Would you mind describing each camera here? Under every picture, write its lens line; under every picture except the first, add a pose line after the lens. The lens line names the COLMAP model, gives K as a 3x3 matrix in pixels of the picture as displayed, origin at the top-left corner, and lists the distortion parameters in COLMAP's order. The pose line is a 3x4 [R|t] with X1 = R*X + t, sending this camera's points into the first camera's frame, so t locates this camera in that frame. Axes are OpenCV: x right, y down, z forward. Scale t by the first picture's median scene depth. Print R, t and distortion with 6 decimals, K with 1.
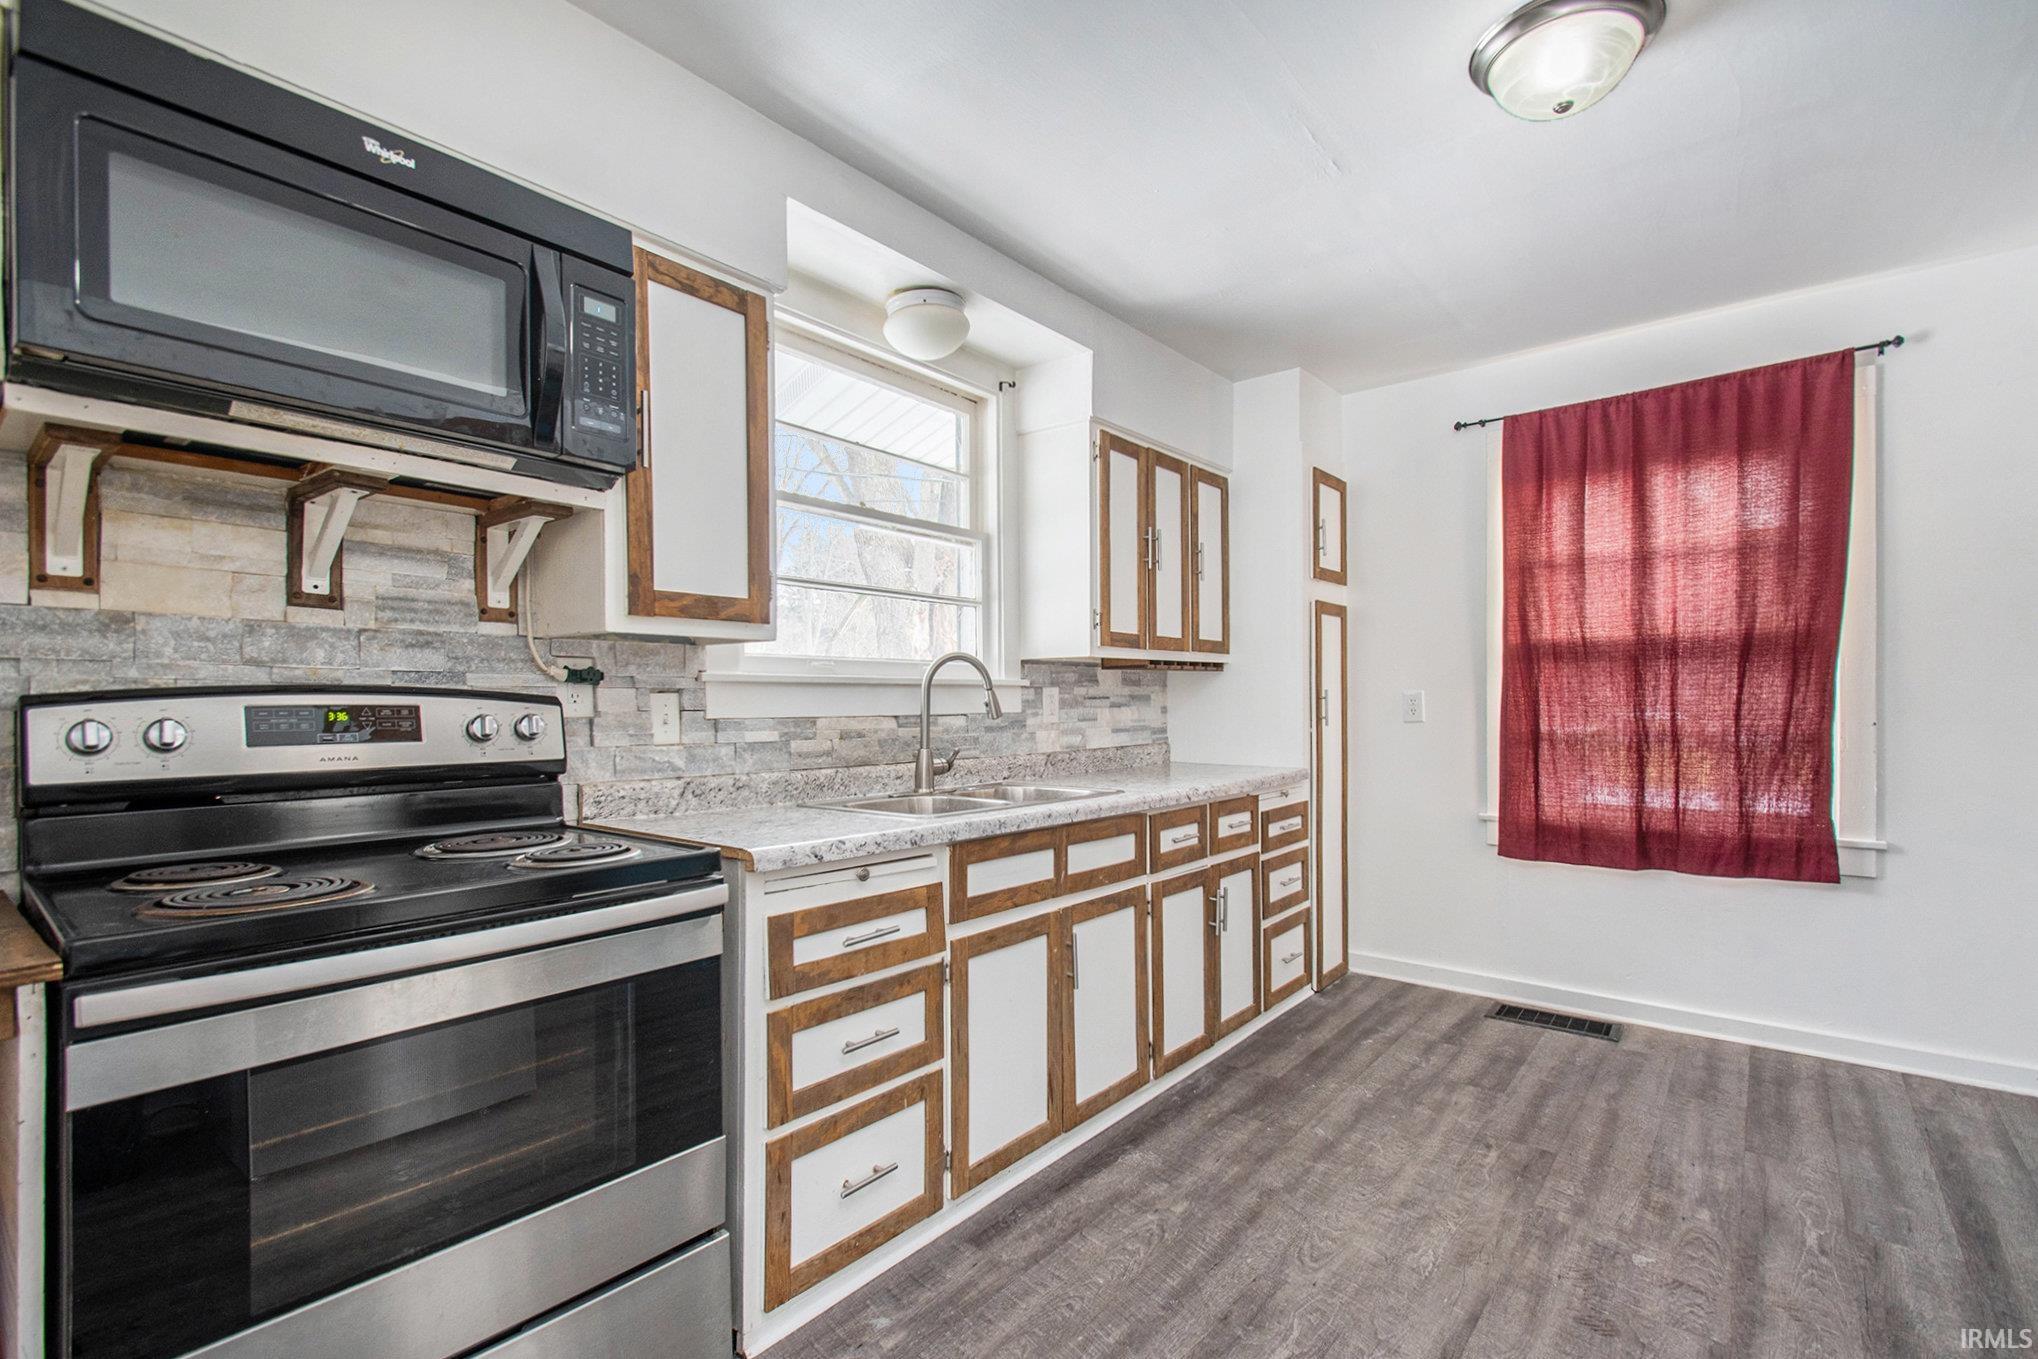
lens RADIAL K [[932.5, 0, 988.5], [0, 932.5, 706.8], [0, 0, 1]] dist [-0.001794, -0.000185]
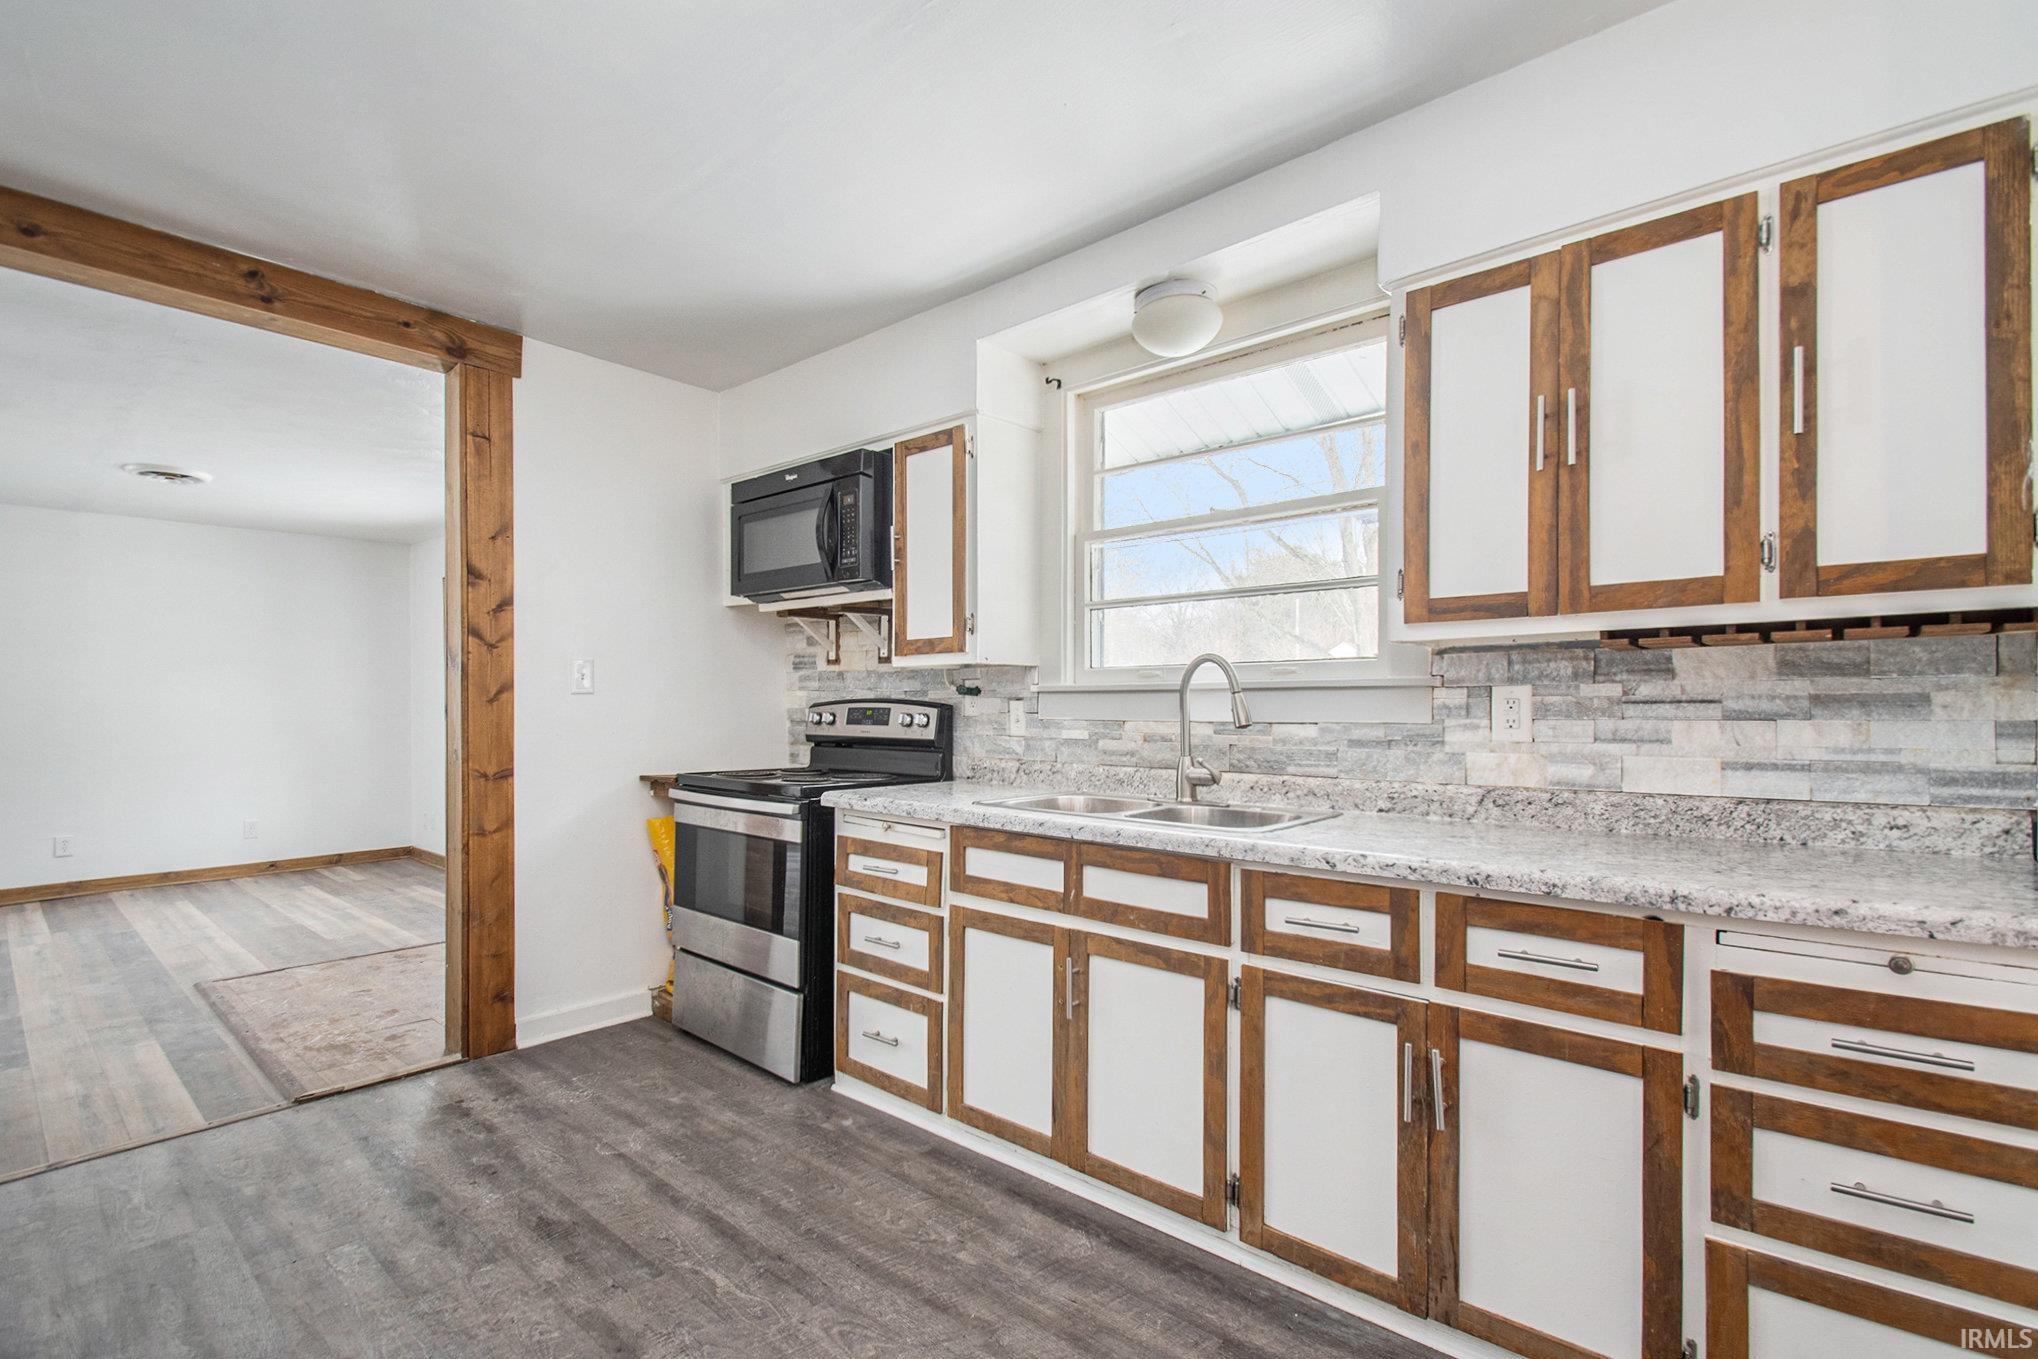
lens RADIAL K [[889.2, 0, 1019.5], [0, 889.2, 704.6], [0, 0, 1]] dist [0.008651, -0.000044]
pose [[0.002518, 0.005481, -0.999982, 0.864667], [-0.002569, 0.999982, 0.005474, -0.013428], [0.999994, 0.002555, 0.002532, 0.833506]]
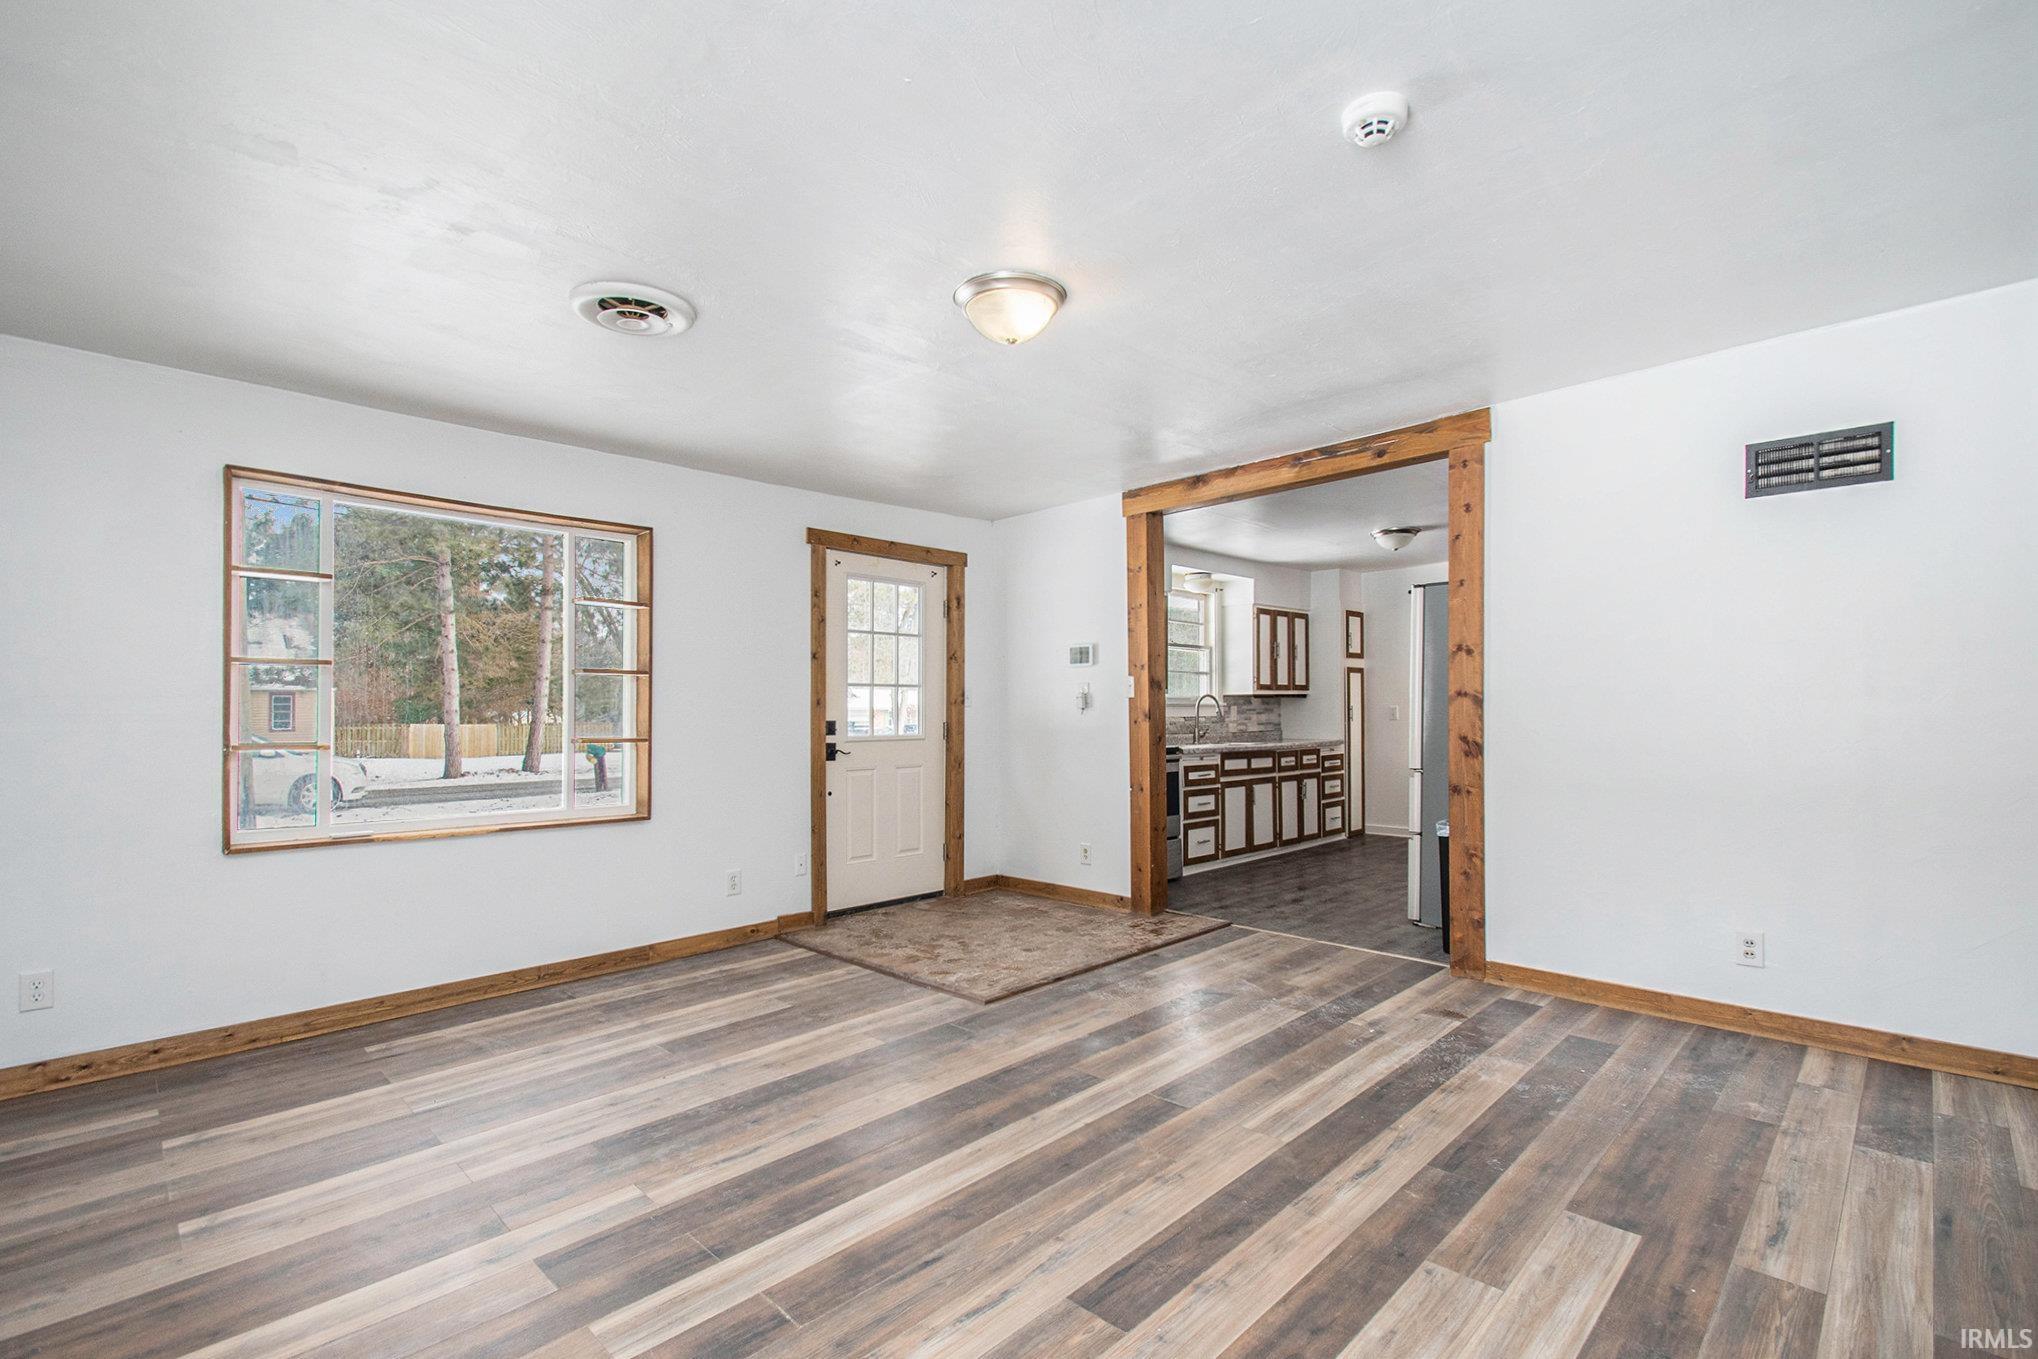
lens RADIAL K [[927.8, 0, 1018.5], [0, 927.8, 703.9], [0, 0, 1]] dist [0.026510, -0.000327]
pose [[0.997508, -0.000529, -0.070550, -0.412531], [-0.000245, 0.999940, -0.010964, 0.002661], [0.070552, 0.010954, 0.997448, -1.875270]]
